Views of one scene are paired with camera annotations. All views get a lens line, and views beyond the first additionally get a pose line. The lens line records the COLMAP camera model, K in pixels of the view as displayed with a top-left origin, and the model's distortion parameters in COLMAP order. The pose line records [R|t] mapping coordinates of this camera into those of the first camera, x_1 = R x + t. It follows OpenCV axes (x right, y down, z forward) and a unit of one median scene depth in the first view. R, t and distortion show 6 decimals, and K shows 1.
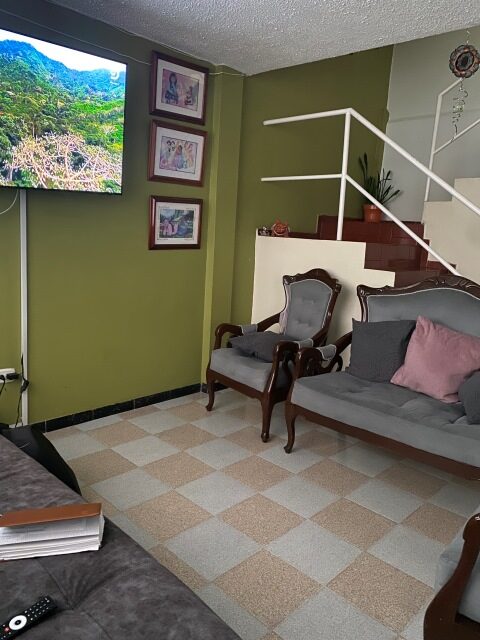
lens RADIAL K [[489.5, 0, 240.2], [0, 489.5, 317.5], [0, 0, 1]] dist [0.025219, -0.020014]
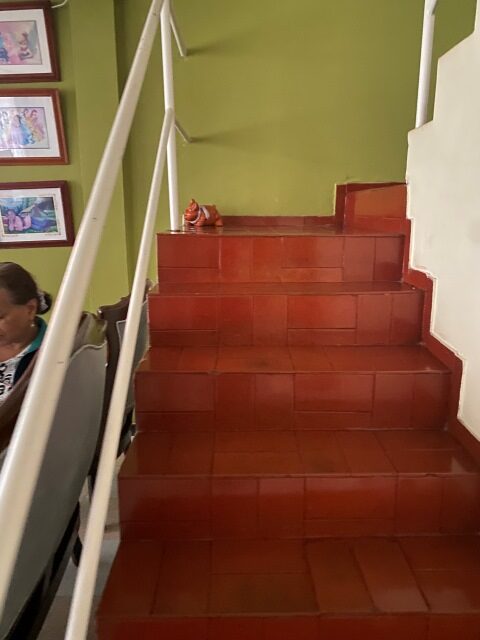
lens RADIAL K [[489.5, 0, 239.9], [0, 489.5, 322.3], [0, 0, 1]] dist [0.025219, -0.020014]
pose [[0.697762, 0.107381, -0.708235, 0.699078], [-0.081534, 0.994181, 0.070408, -0.102457], [0.711674, 0.008617, 0.702457, 0.683186]]
